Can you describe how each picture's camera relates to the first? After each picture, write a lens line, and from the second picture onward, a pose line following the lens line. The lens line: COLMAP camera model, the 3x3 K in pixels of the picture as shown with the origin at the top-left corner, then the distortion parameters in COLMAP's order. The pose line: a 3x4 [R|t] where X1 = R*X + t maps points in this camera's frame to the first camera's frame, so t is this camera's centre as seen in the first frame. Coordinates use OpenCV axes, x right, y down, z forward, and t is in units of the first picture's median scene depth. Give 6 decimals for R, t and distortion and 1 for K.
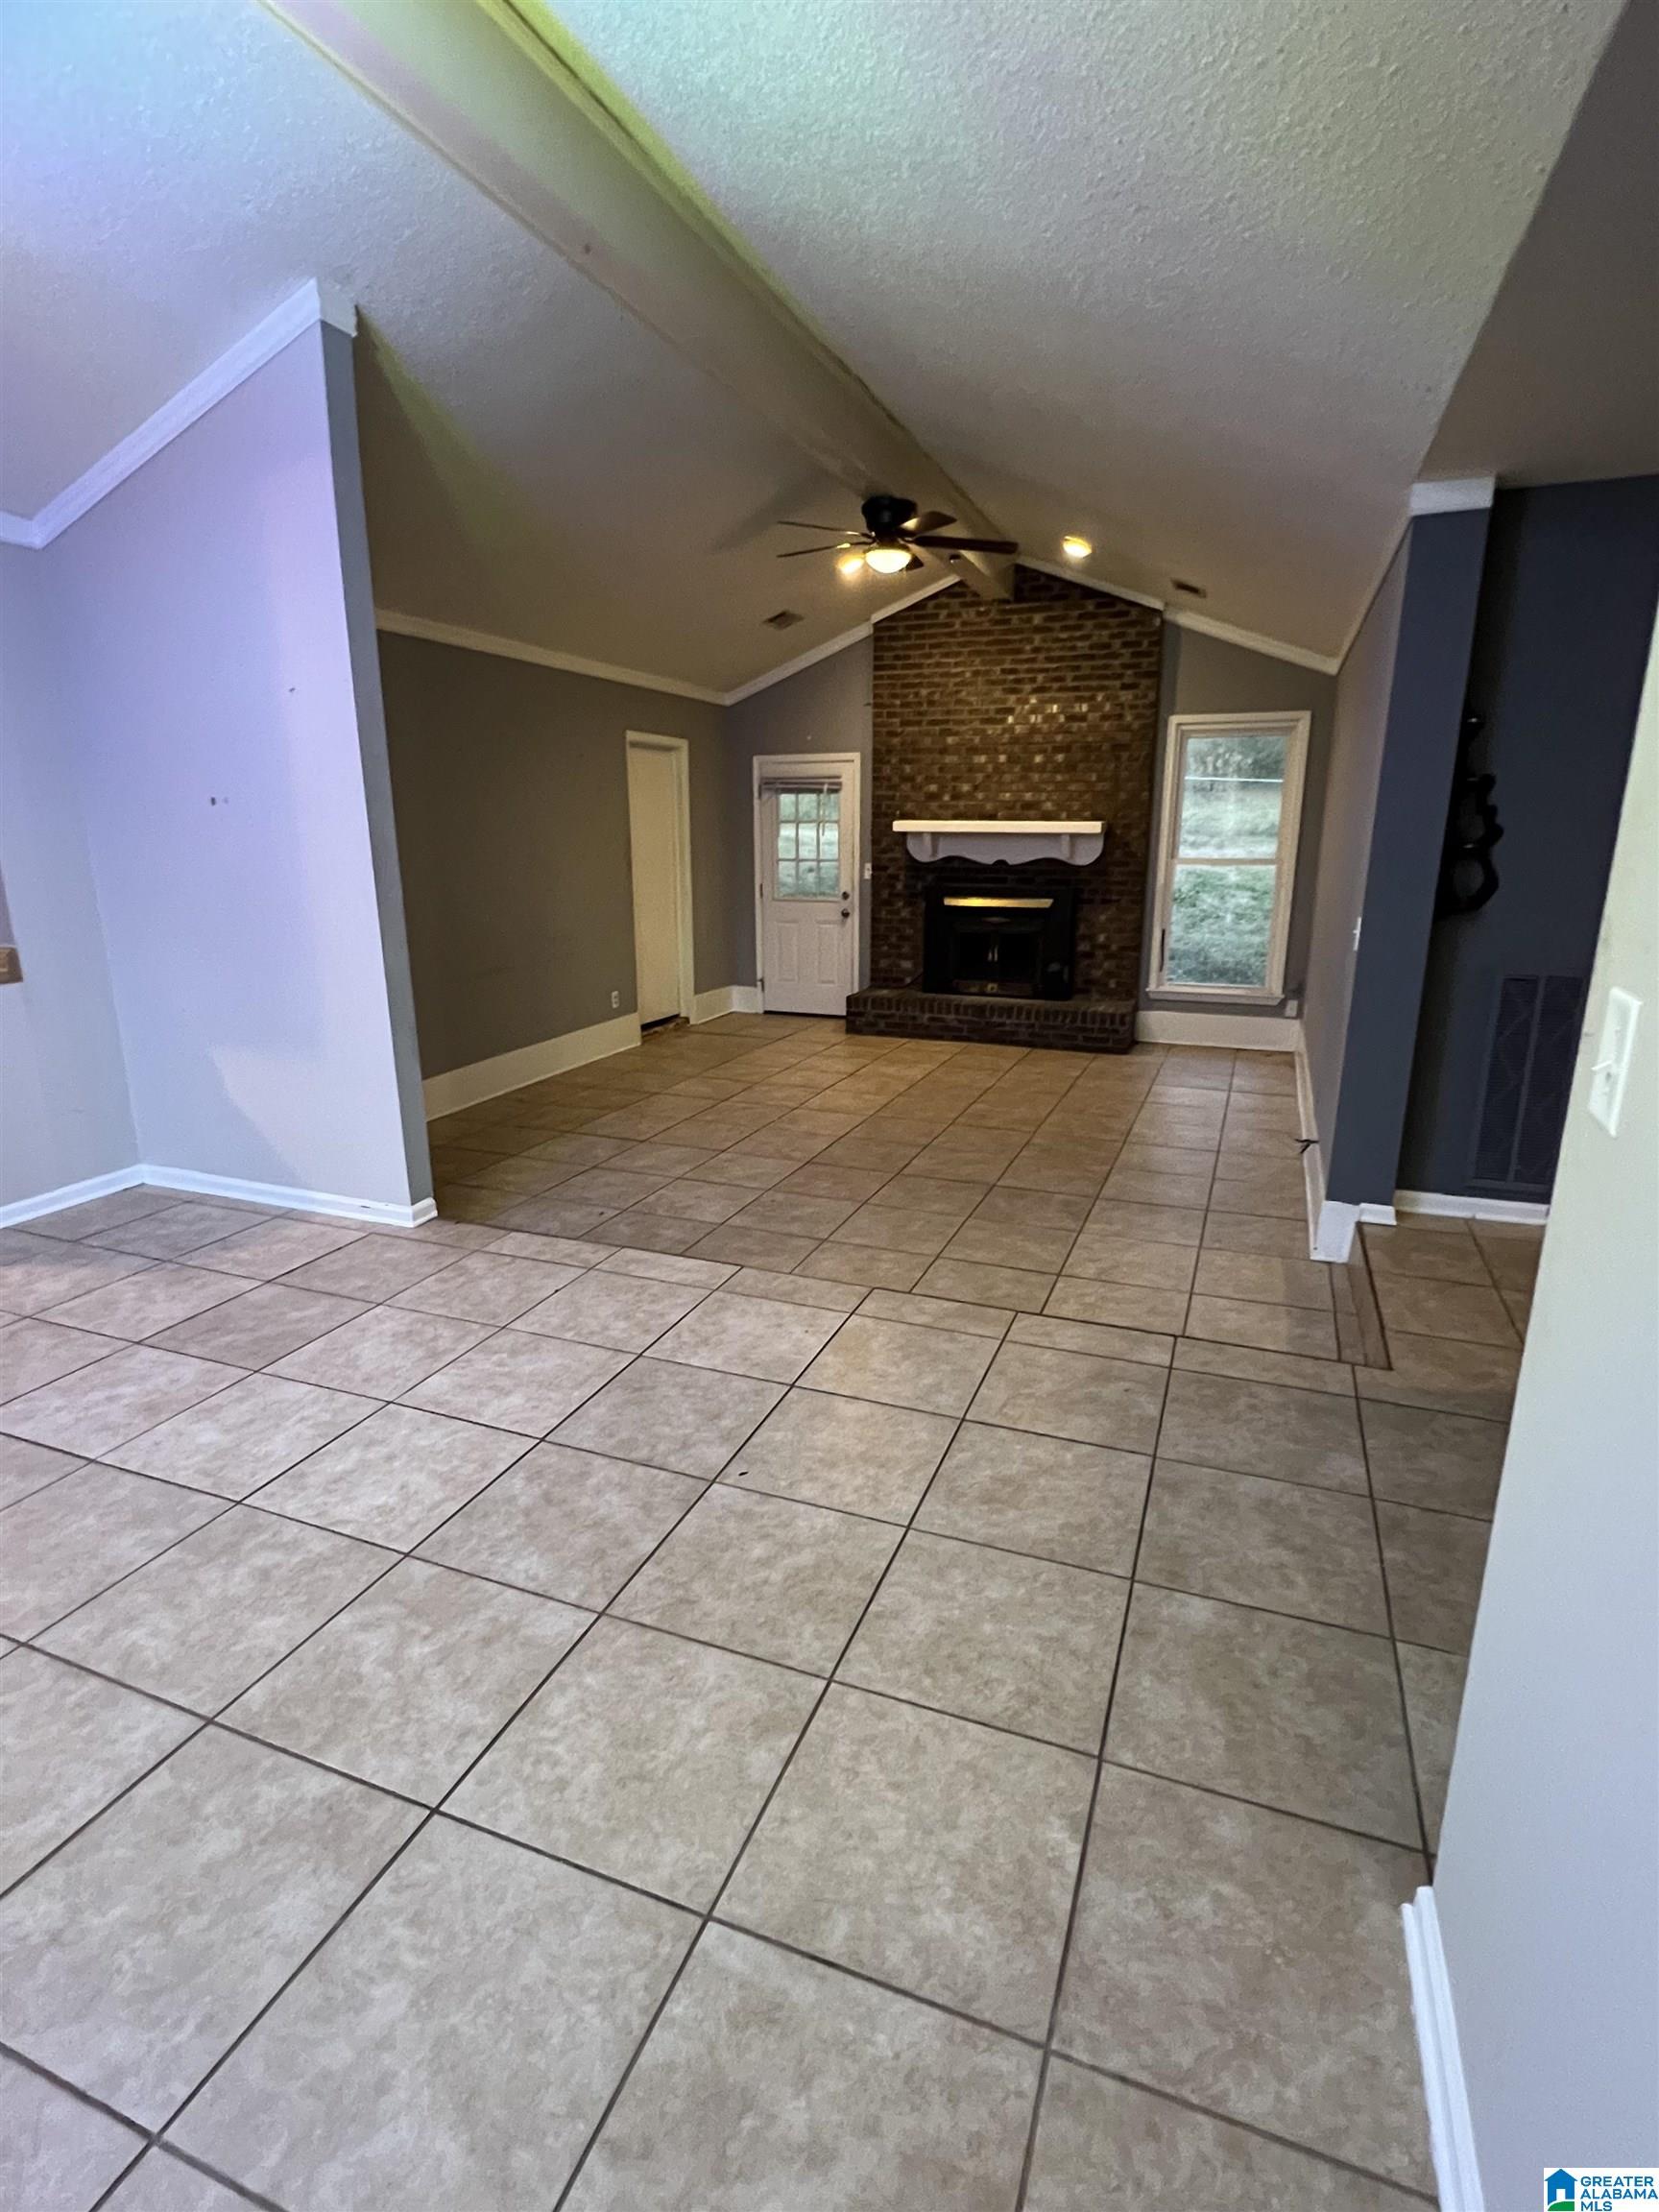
lens RADIAL K [[1095.3, 0, 832.5], [0, 1095.3, 1104.8], [0, 0, 1]] dist [-0.004846, 0.000726]
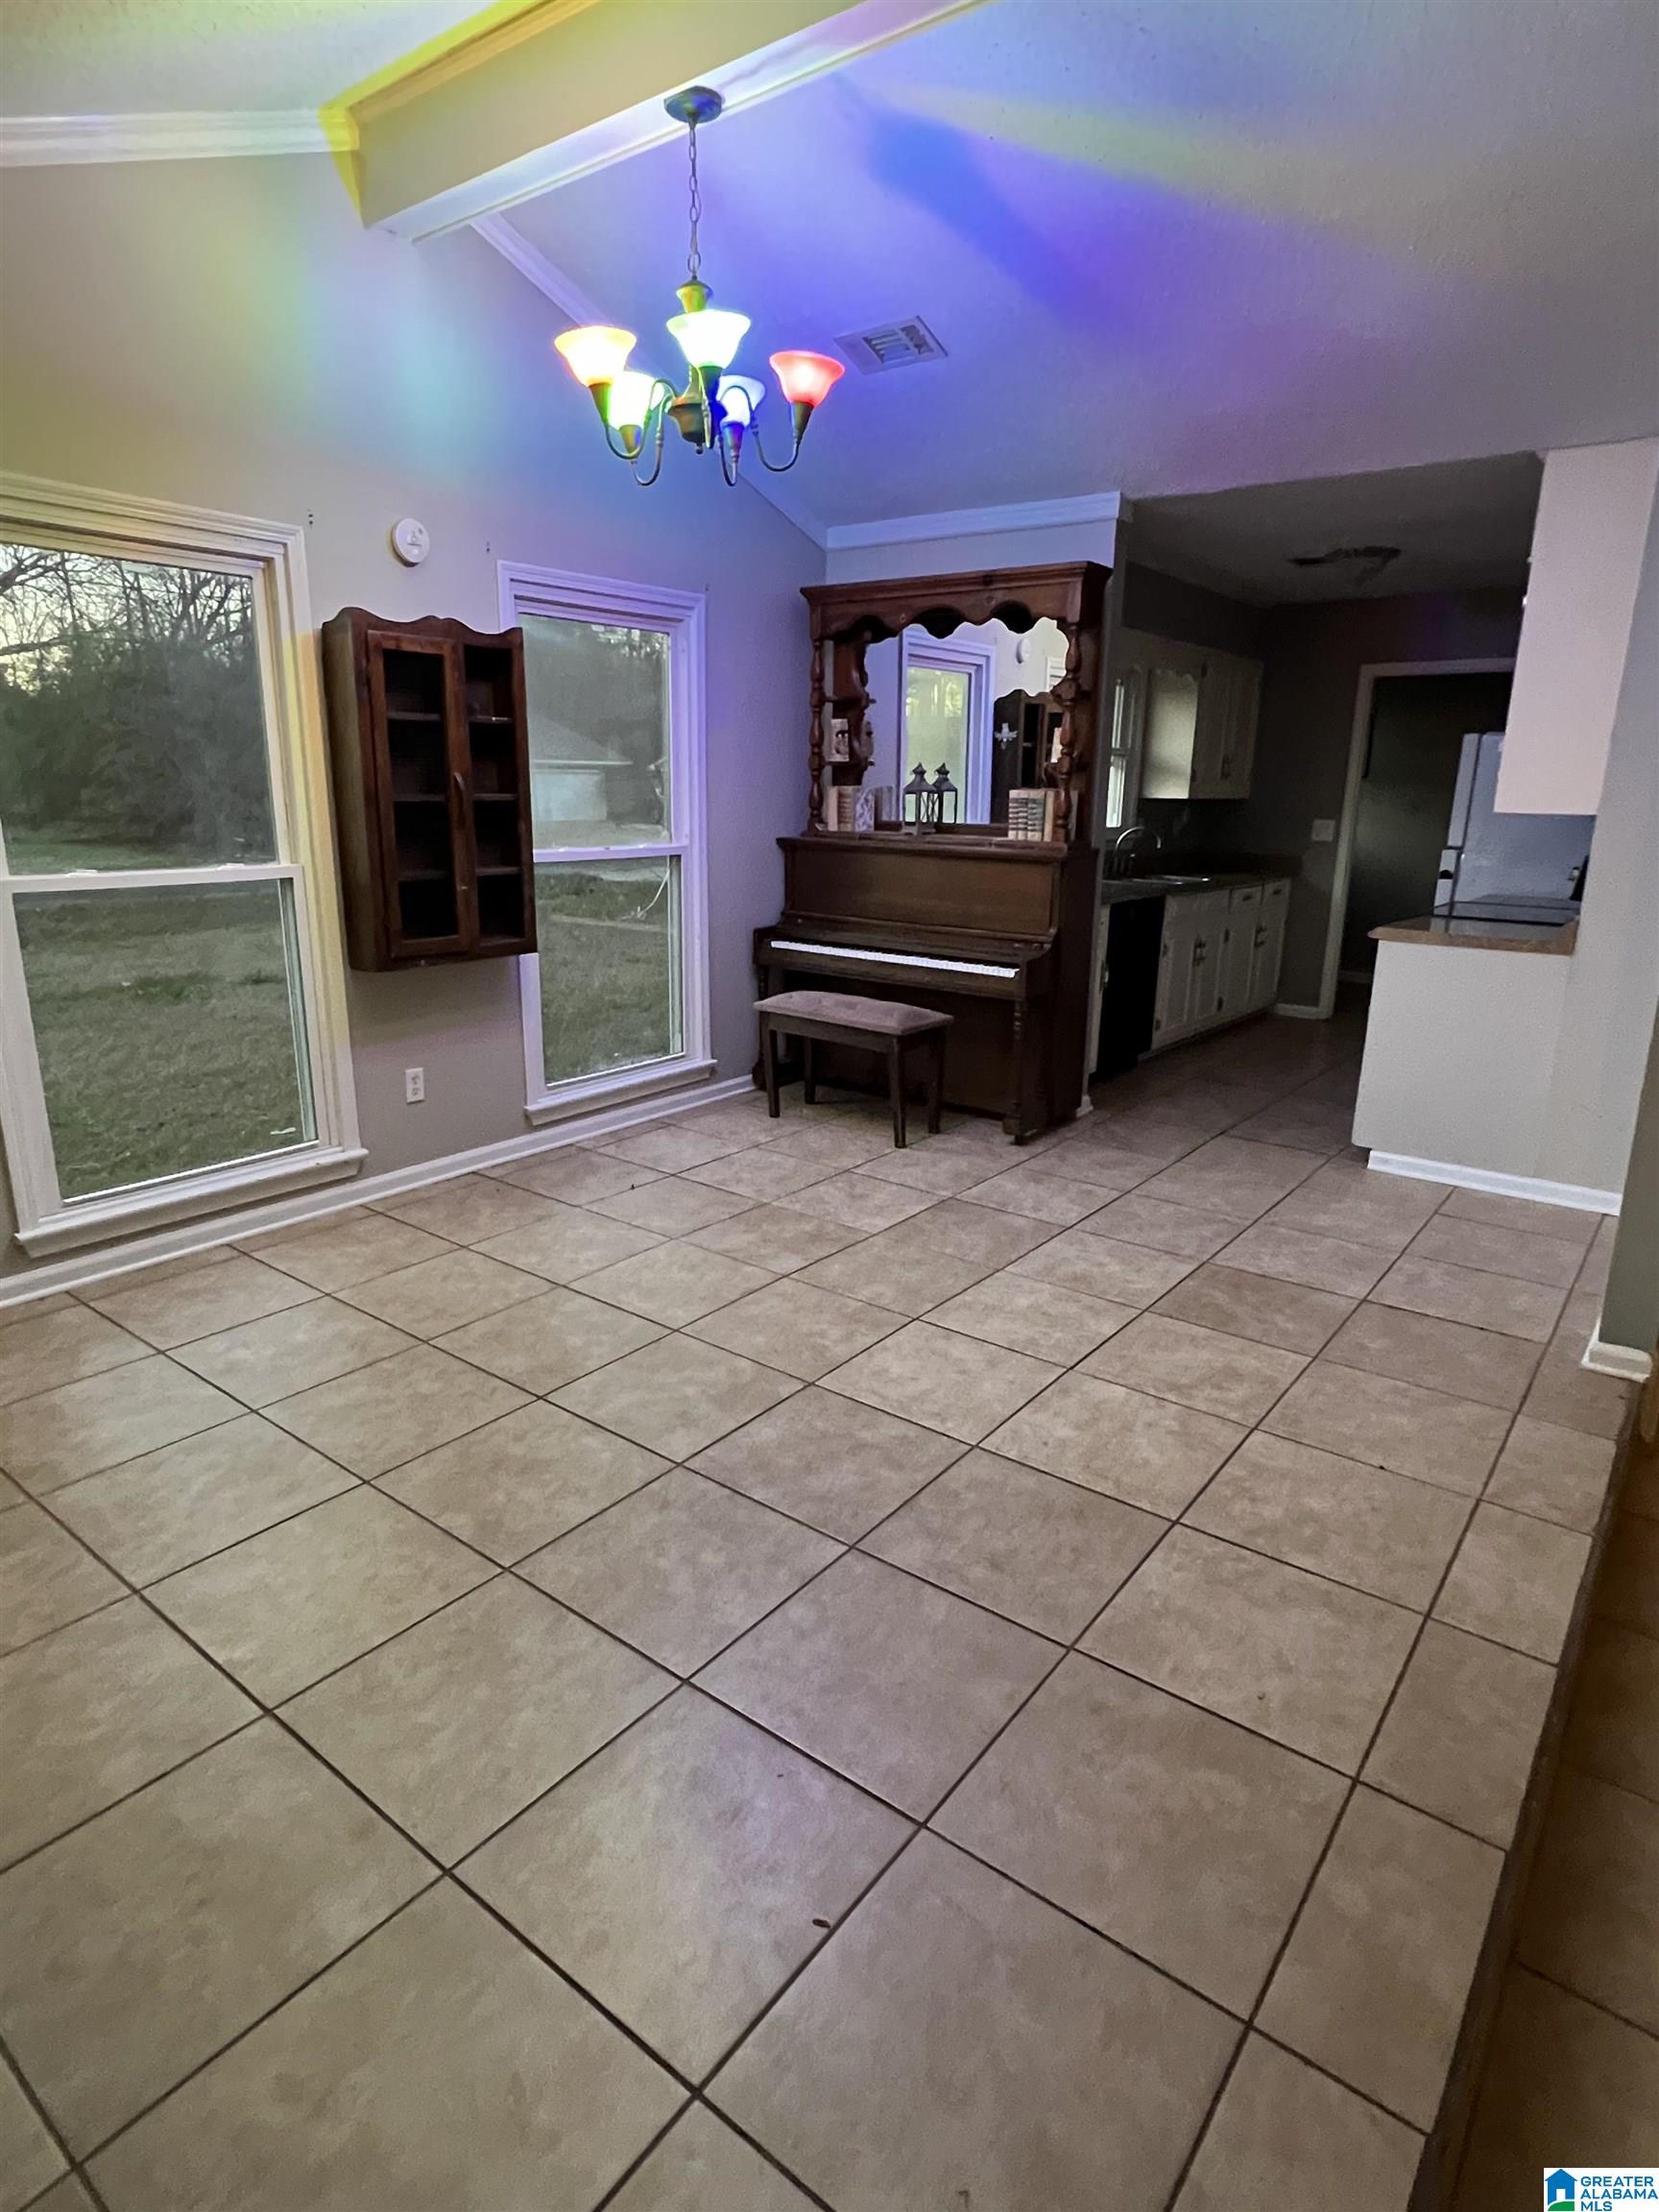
lens RADIAL K [[1207.2, 0, 819.4], [0, 1207.2, 1108.8], [0, 0, 1]] dist [0.000944, -0.000797]
pose [[-0.287282, 0.248246, -0.925118, 0.341644], [-0.248441, 0.913466, 0.322269, -0.132621], [0.925066, 0.322419, -0.200748, 0.524668]]
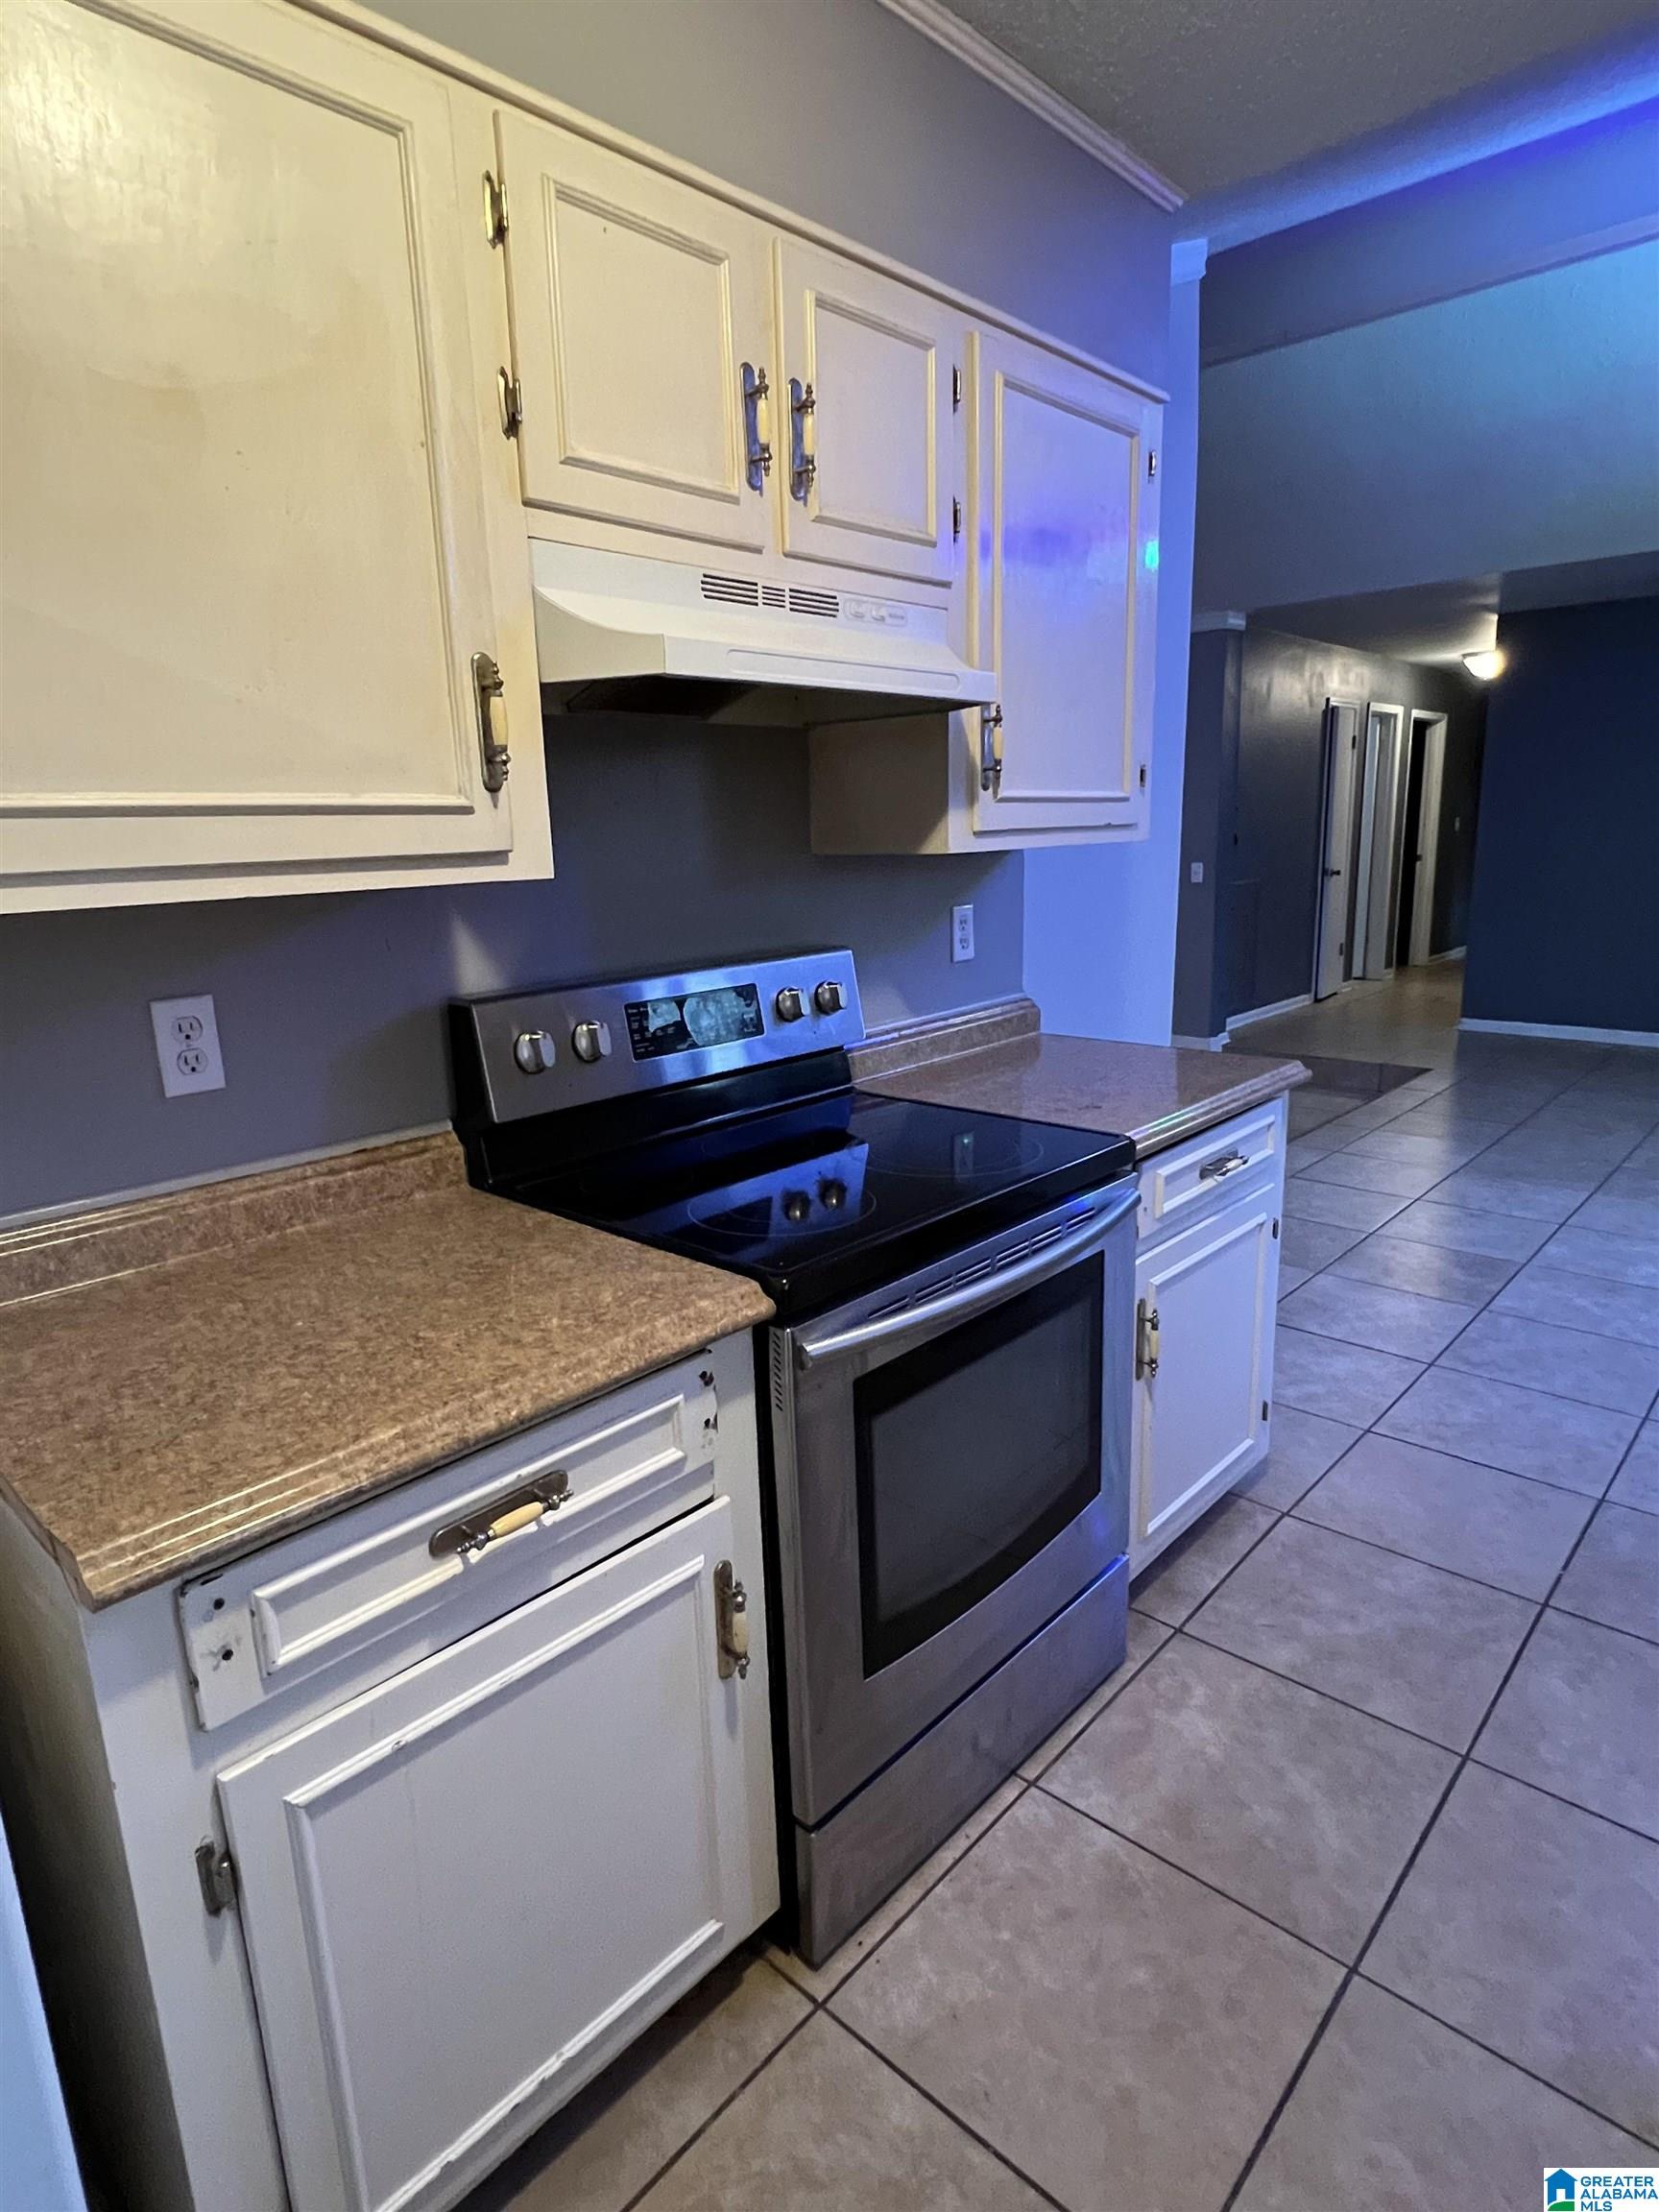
lens RADIAL K [[1207.2, 0, 837.1], [0, 1207.2, 1103.1], [0, 0, 1]] dist [0.000944, -0.000797]
pose [[0.360538, -0.222303, 0.905866, -1.127460], [0.250171, 0.958647, 0.135687, -0.160877], [-0.898569, 0.177701, 0.401243, 0.660562]]
